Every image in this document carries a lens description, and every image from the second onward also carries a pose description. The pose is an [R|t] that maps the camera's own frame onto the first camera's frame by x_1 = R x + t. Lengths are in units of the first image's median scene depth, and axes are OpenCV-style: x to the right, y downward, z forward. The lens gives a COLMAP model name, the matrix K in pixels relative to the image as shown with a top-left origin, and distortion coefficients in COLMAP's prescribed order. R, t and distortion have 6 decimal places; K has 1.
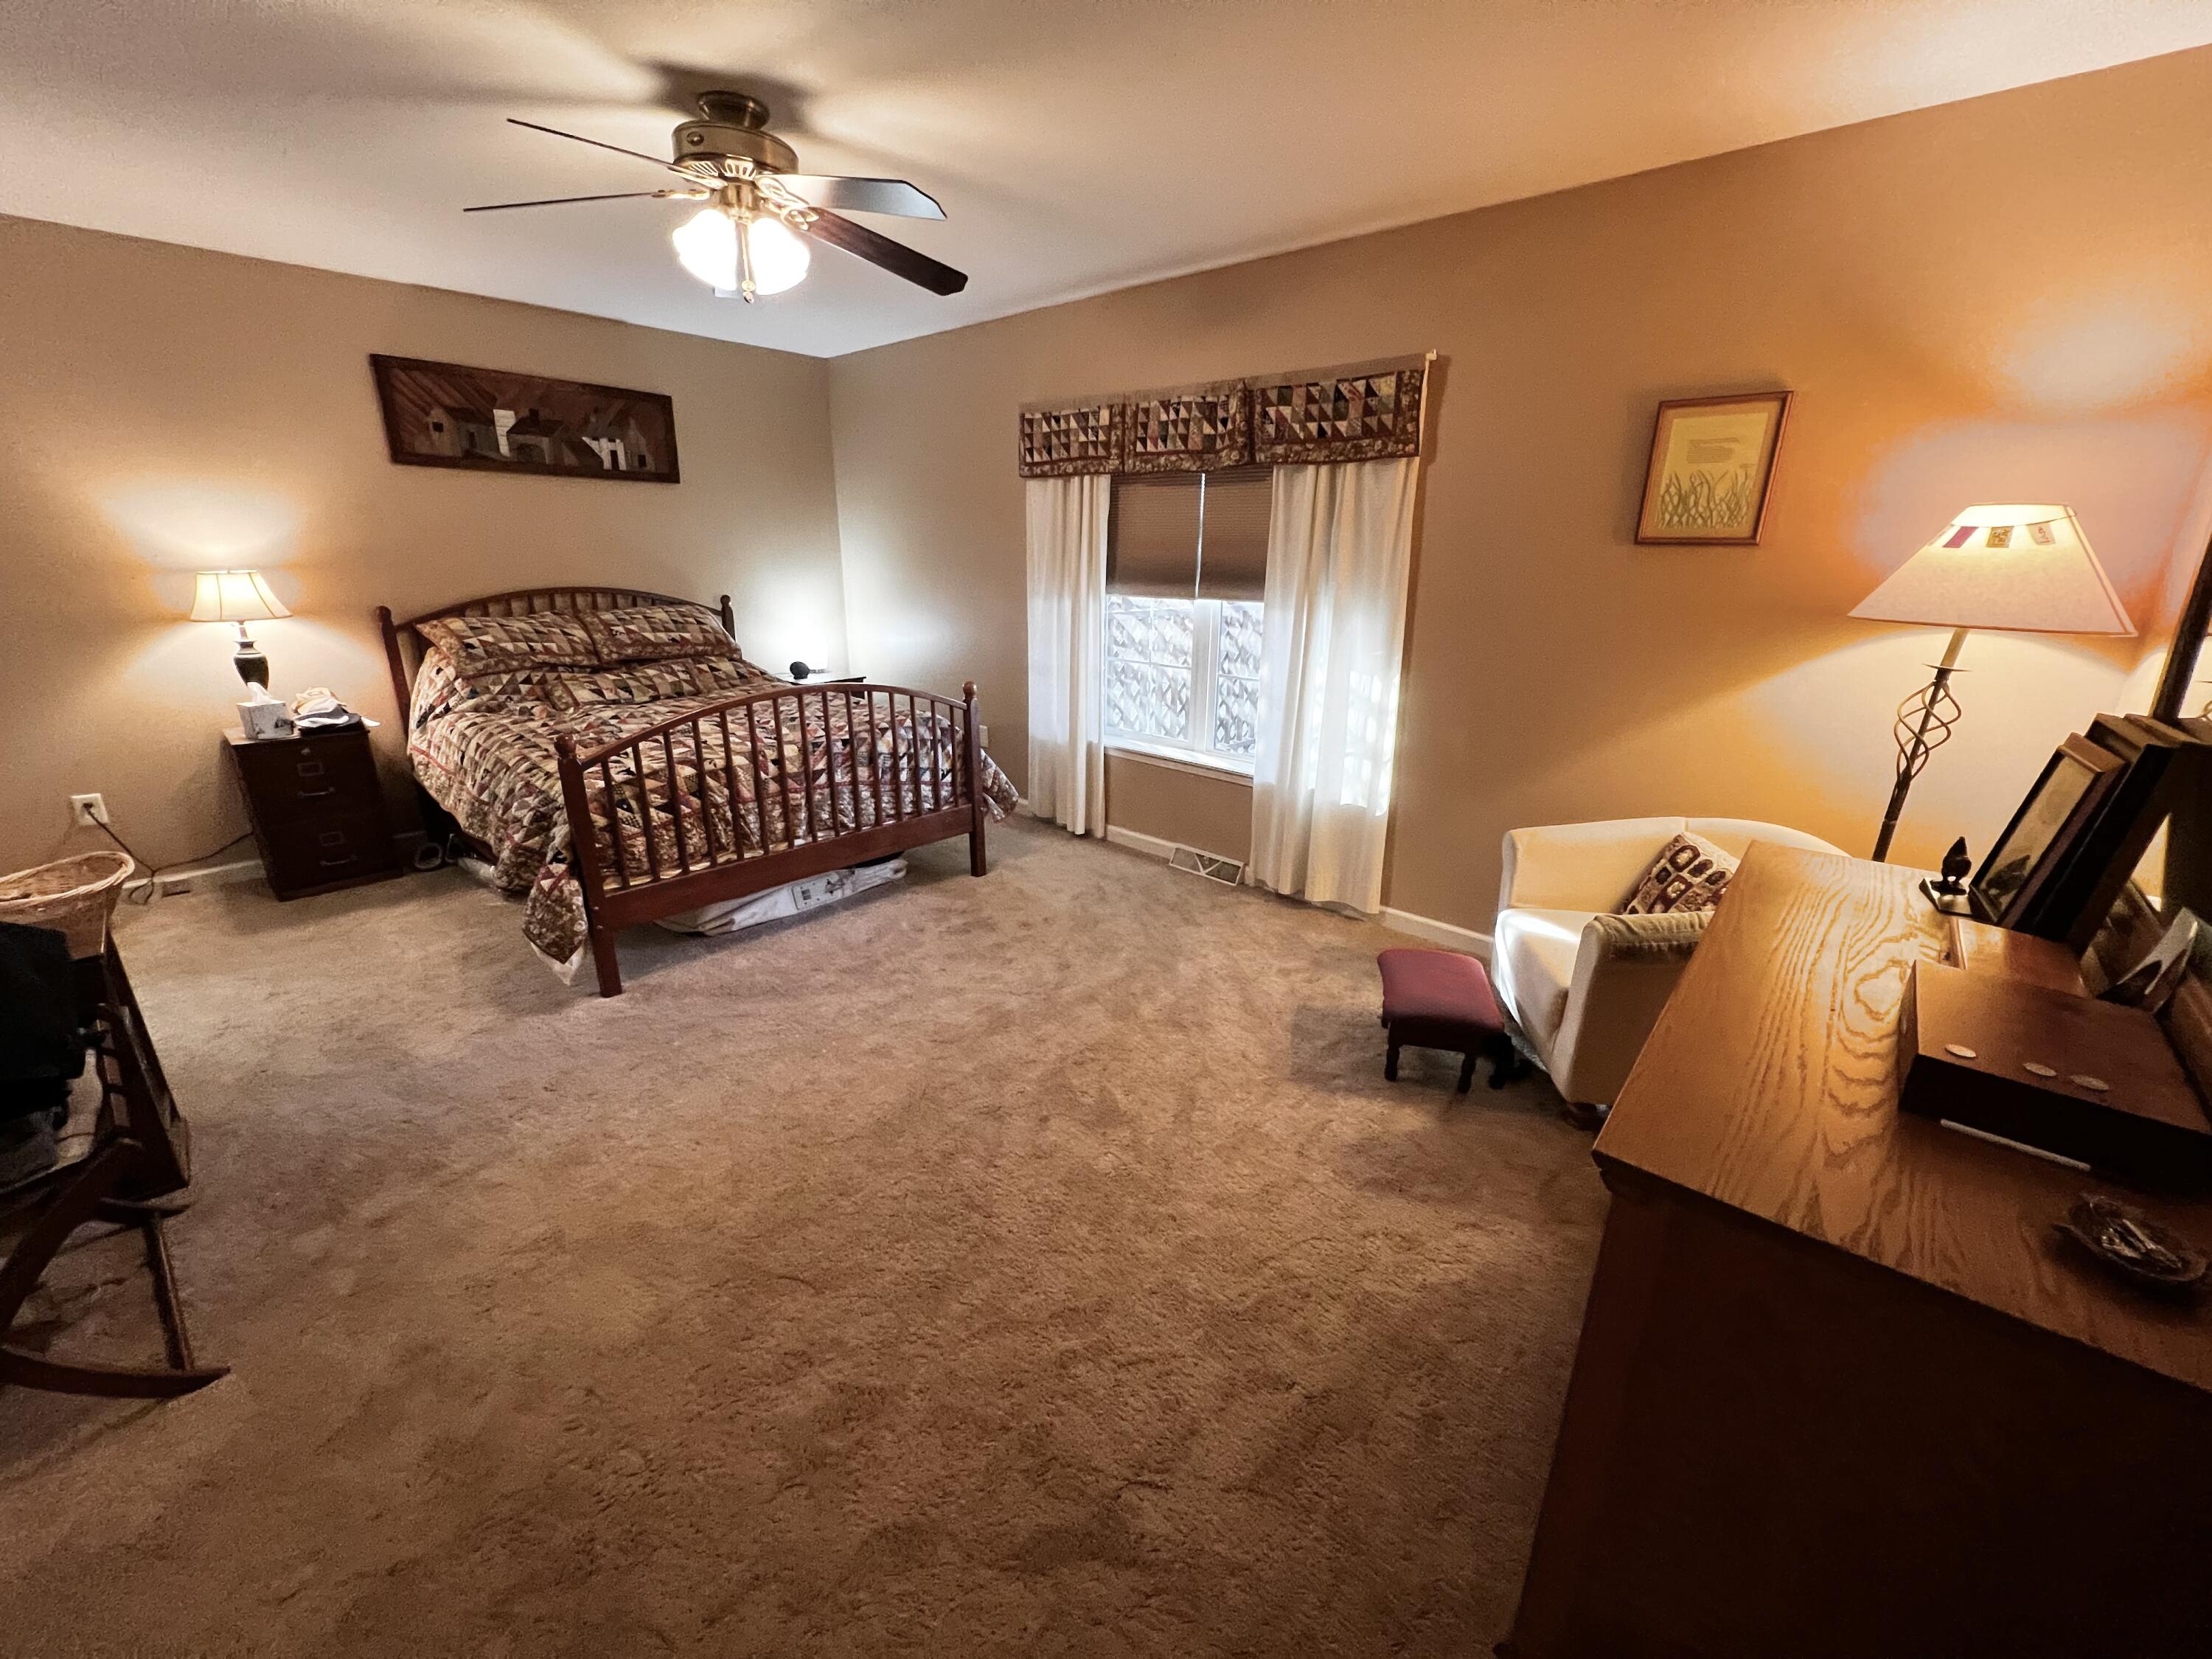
lens RADIAL K [[883.8, 0, 1107.5], [0, 883.8, 833.7], [0, 0, 1]] dist [-0.004064, 0.000066]
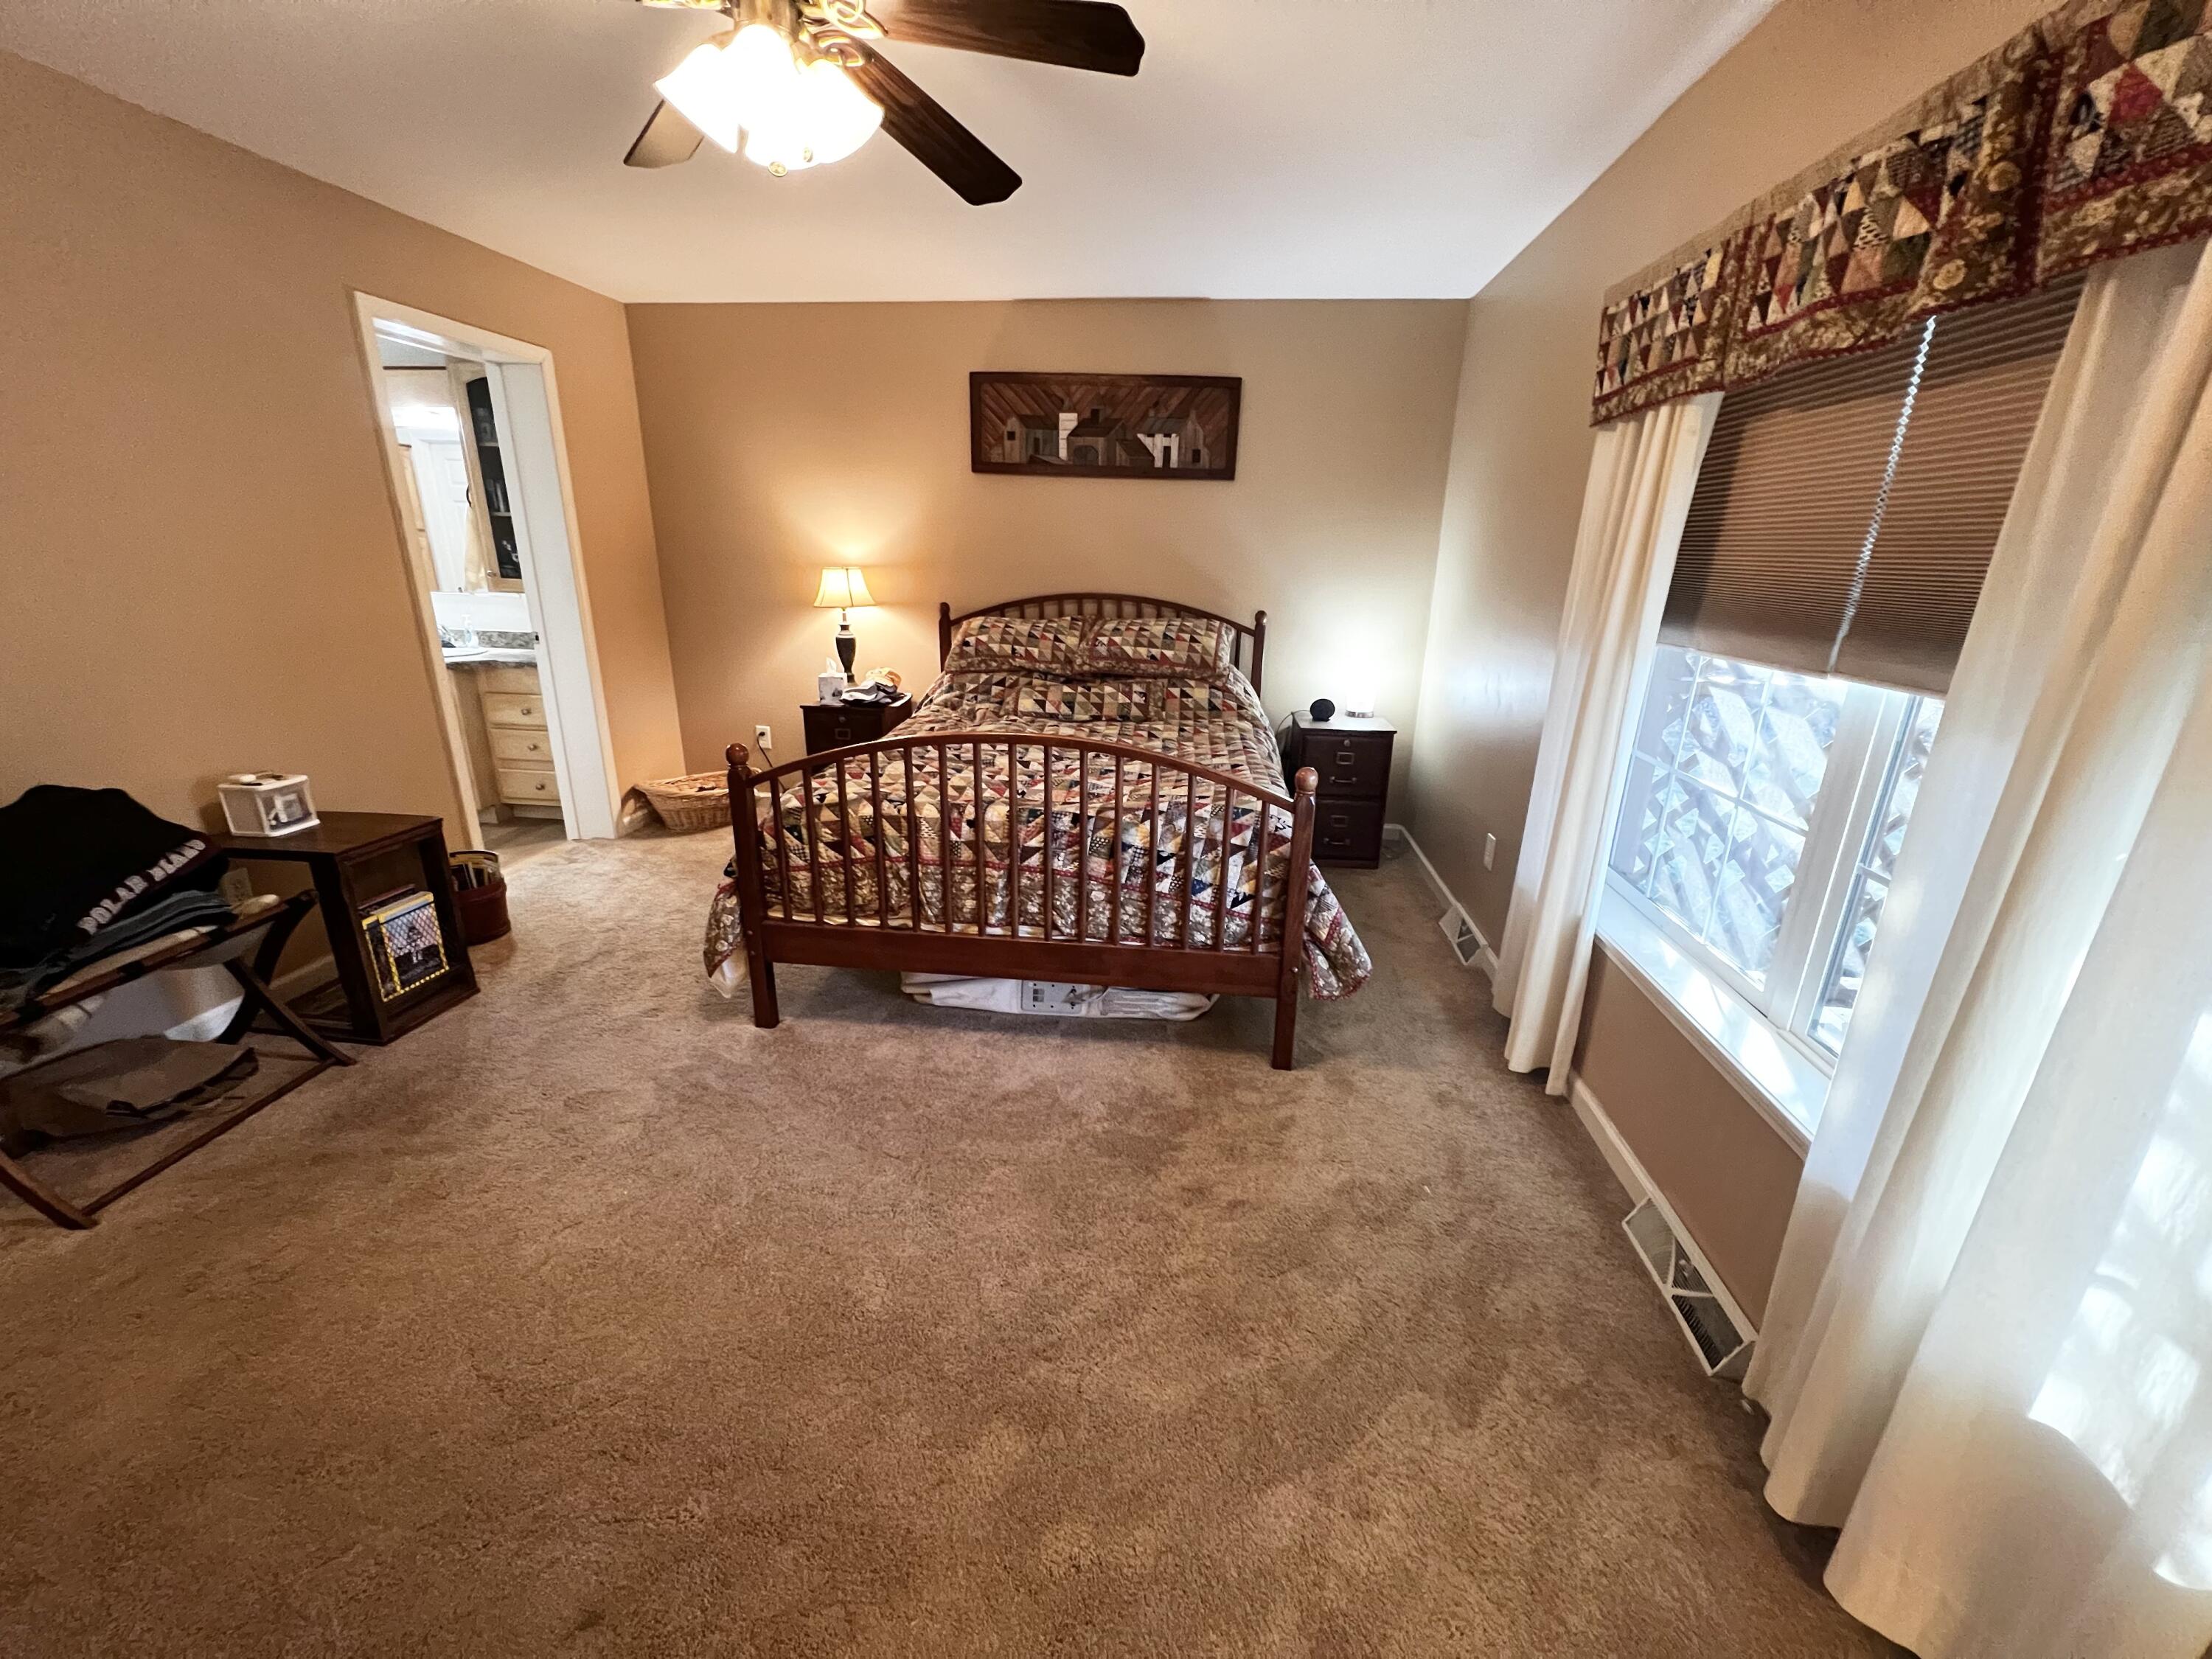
lens RADIAL K [[883.8, 0, 1113.1], [0, 883.8, 833.9], [0, 0, 1]] dist [-0.004064, 0.000066]
pose [[0.589978, 0.246378, -0.768911, 0.247047], [-0.262212, 0.959155, 0.106144, -0.159897], [0.763656, 0.138995, 0.630484, 0.526020]]
